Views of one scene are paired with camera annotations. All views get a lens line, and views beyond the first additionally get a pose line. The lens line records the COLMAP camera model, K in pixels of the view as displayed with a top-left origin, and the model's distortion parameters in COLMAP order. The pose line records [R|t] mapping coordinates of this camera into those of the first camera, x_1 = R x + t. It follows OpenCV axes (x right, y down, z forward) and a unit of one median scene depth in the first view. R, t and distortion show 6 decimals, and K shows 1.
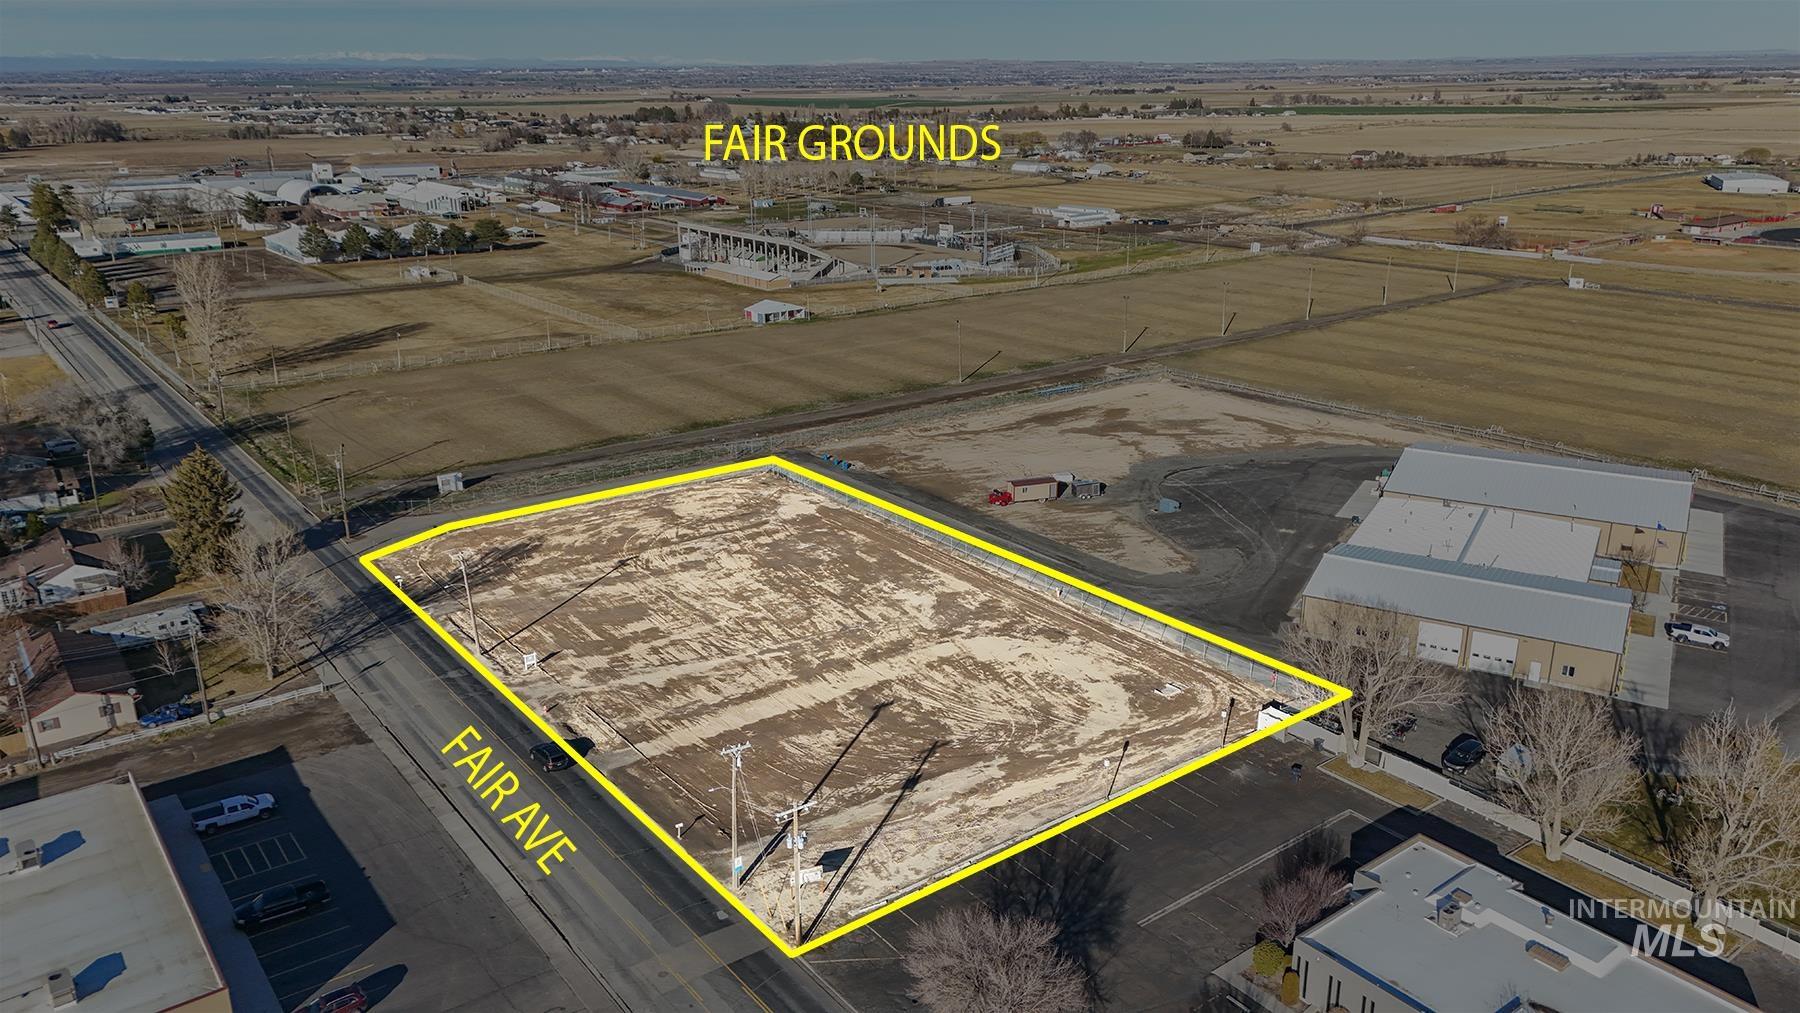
lens RADIAL K [[1306.9, 0, 904.9], [0, 1306.9, 501.9], [0, 0, 1]] dist [0.107808, -0.124616]
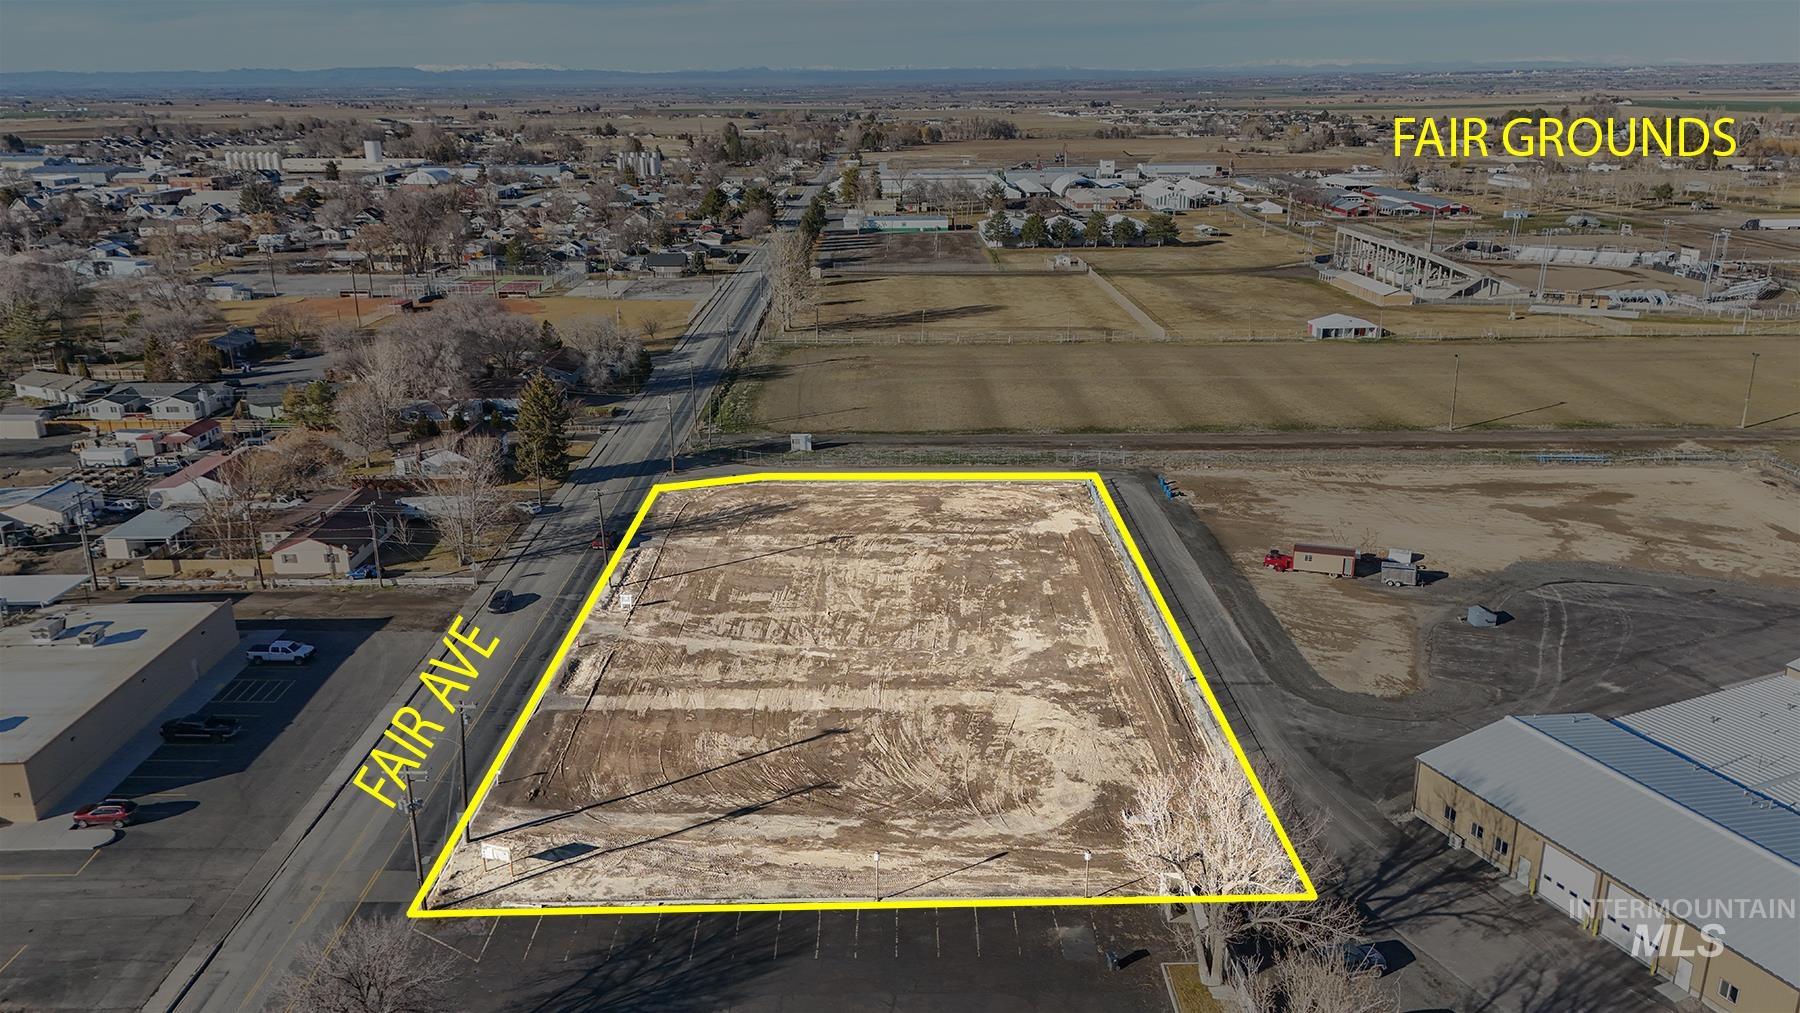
lens RADIAL K [[1306.9, 0, 904.9], [0, 1306.9, 501.9], [0, 0, 1]] dist [0.107808, -0.124616]
pose [[0.803545, 0.182692, -0.566515, 0.392362], [-0.184537, 0.981302, 0.054706, -0.047033], [0.565916, 0.060584, 0.822234, 0.201192]]
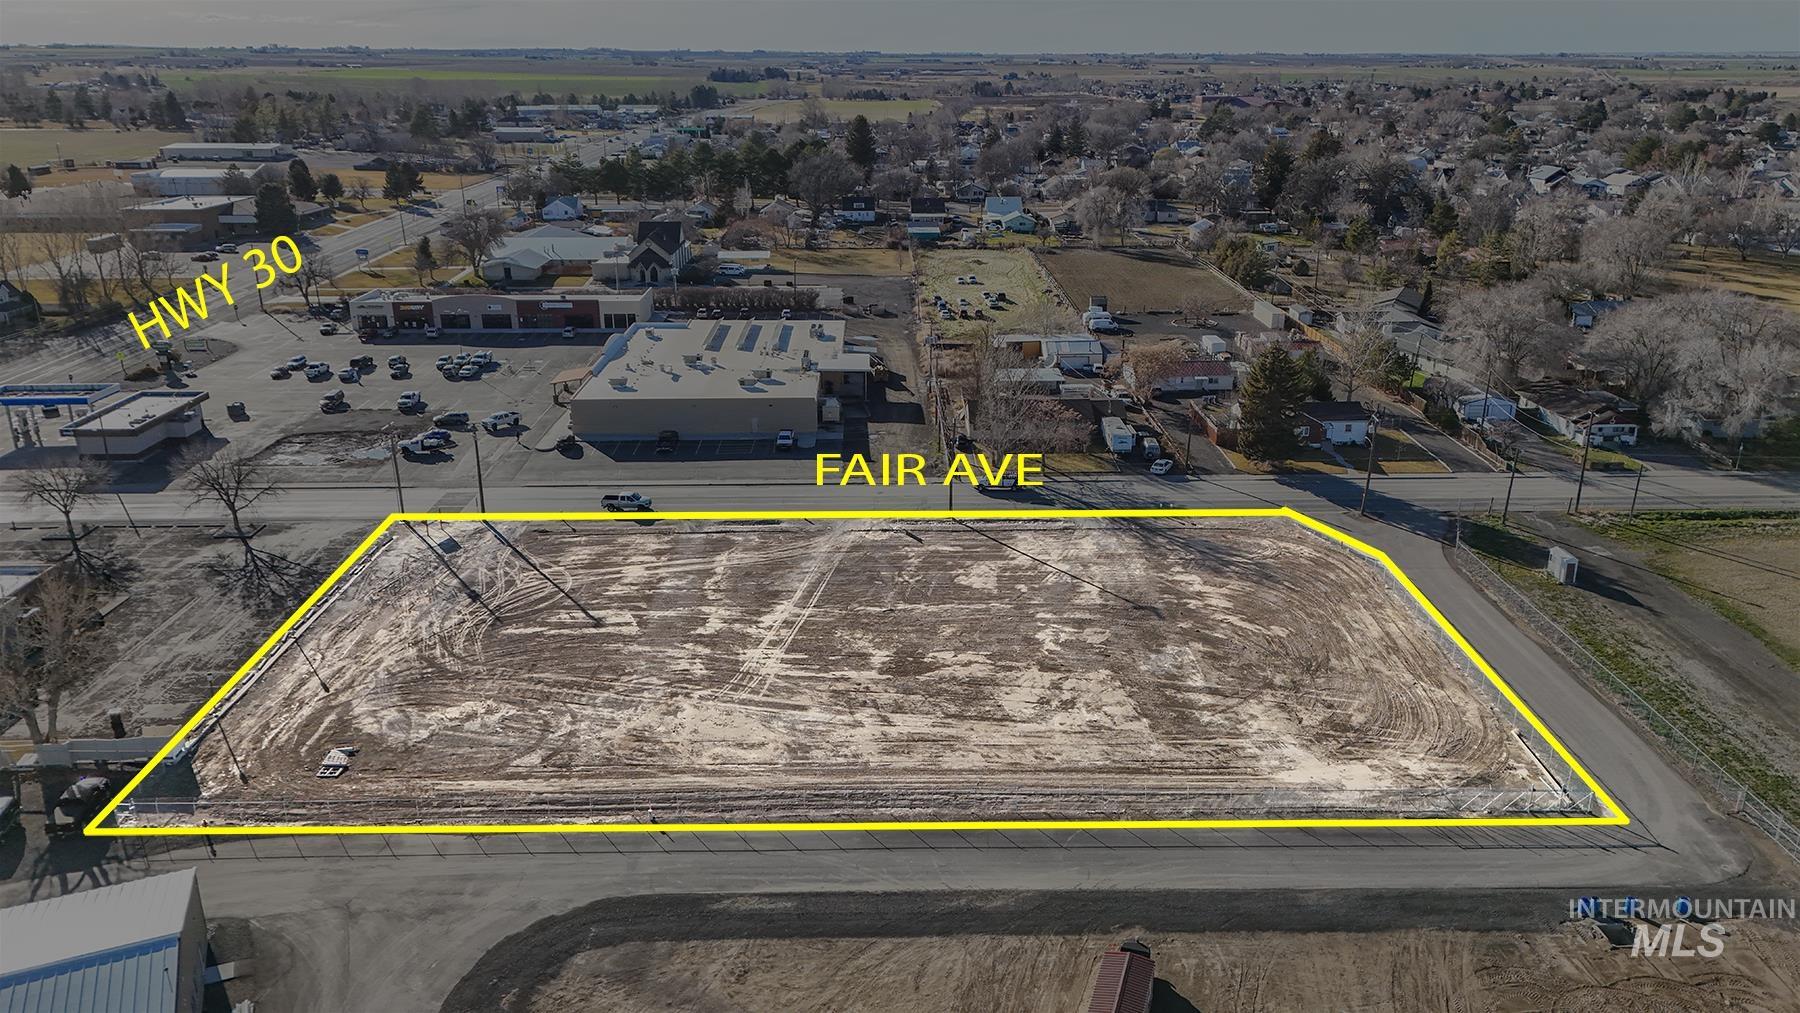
lens RADIAL K [[1306.9, 0, 904.9], [0, 1306.9, 501.9], [0, 0, 1]] dist [0.107808, -0.124616]
pose [[-0.591890, 0.267675, -0.760274, 0.429864], [-0.243409, 0.839847, 0.485190, -0.339407], [0.768387, 0.472236, -0.431943, 1.184763]]
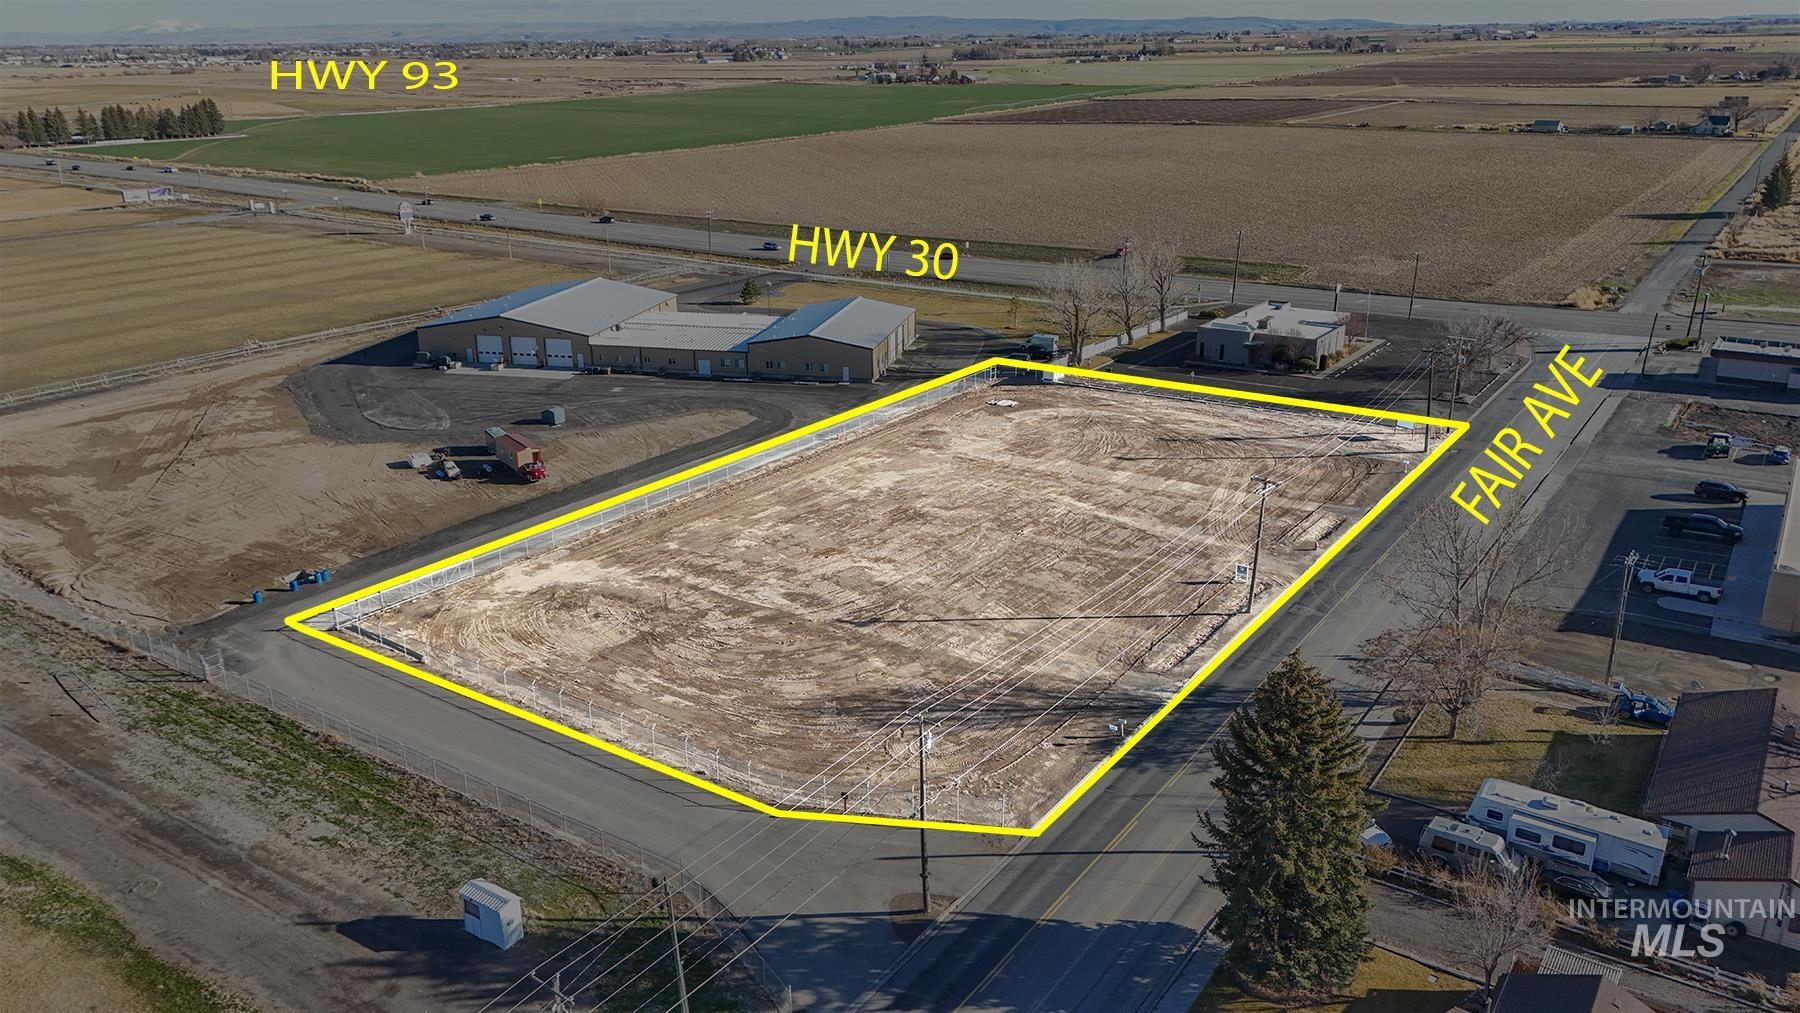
lens RADIAL K [[1306.9, 0, 904.9], [0, 1306.9, 501.9], [0, 0, 1]] dist [0.107808, -0.124616]
pose [[-0.308702, -0.300806, 0.902341, -0.770871], [0.305317, 0.867134, 0.393522, -0.249965], [-0.900825, 0.396980, -0.175845, 1.067168]]
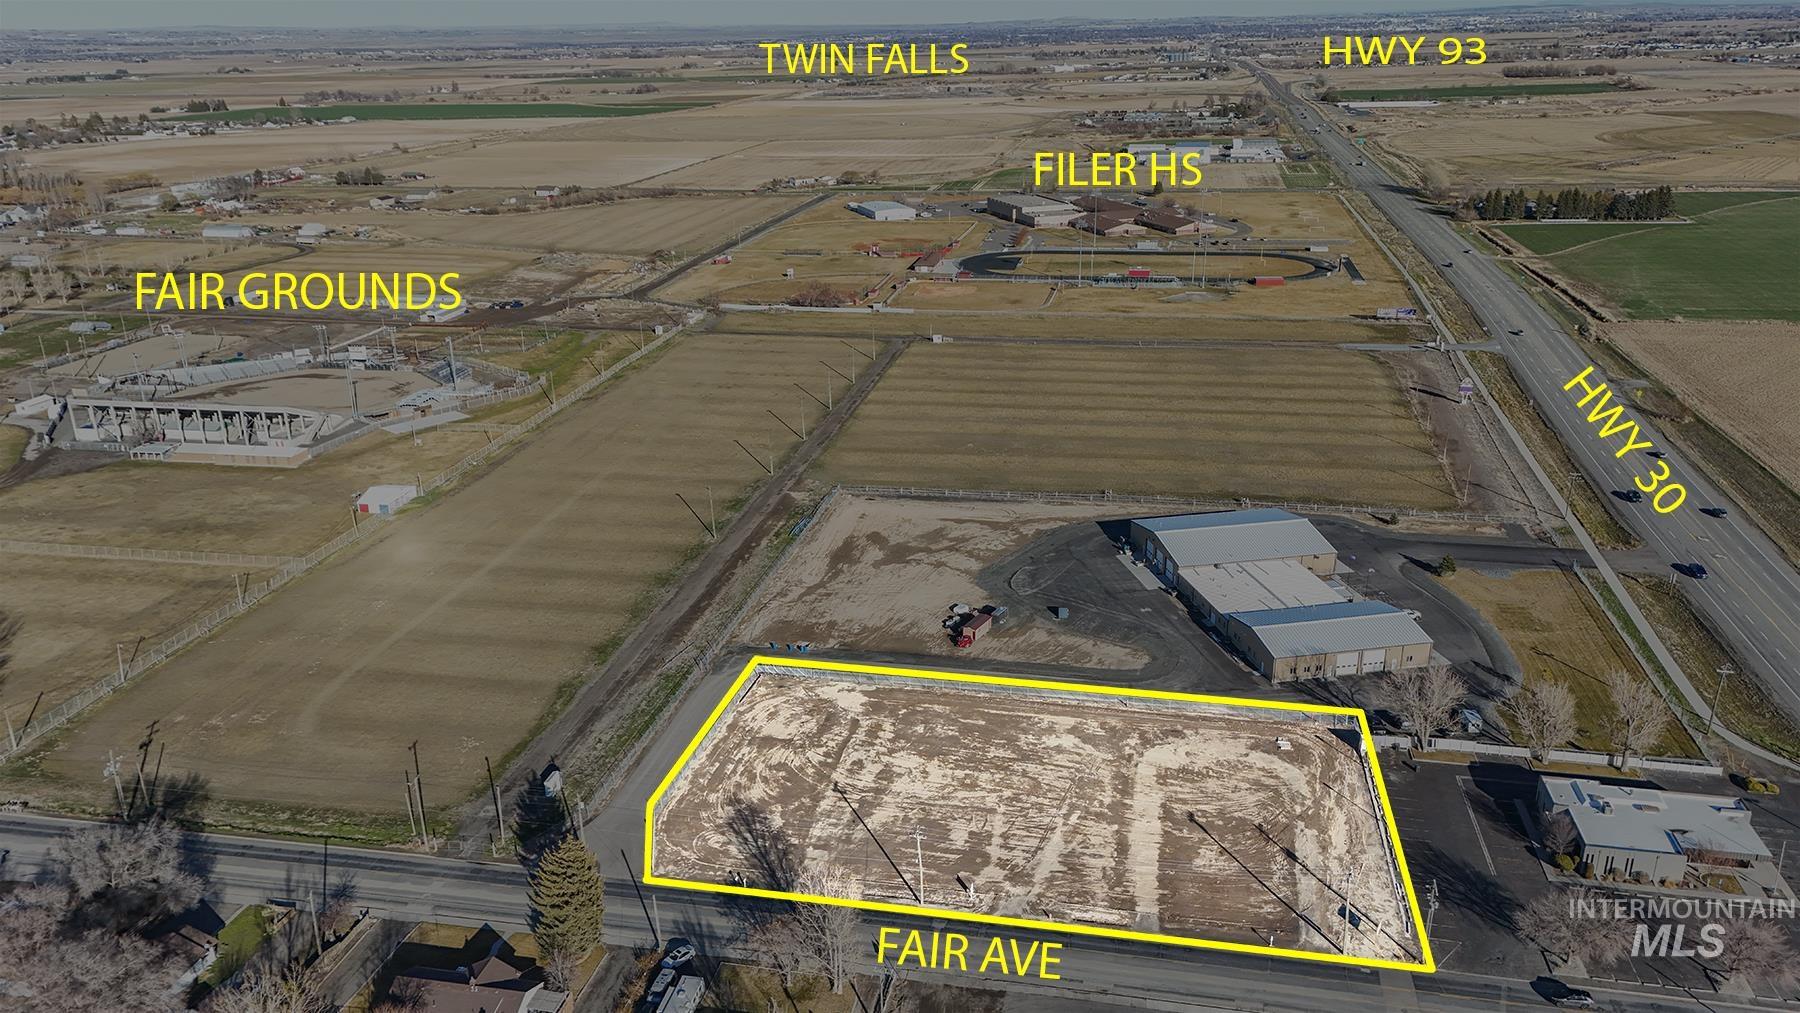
lens RADIAL K [[1306.9, 0, 904.9], [0, 1306.9, 501.9], [0, 0, 1]] dist [0.107808, -0.124616]
pose [[0.750551, -0.226777, 0.620682, -0.845011], [0.213408, 0.972124, 0.097122, -0.313103], [-0.625405, 0.059563, 0.778024, 0.014899]]
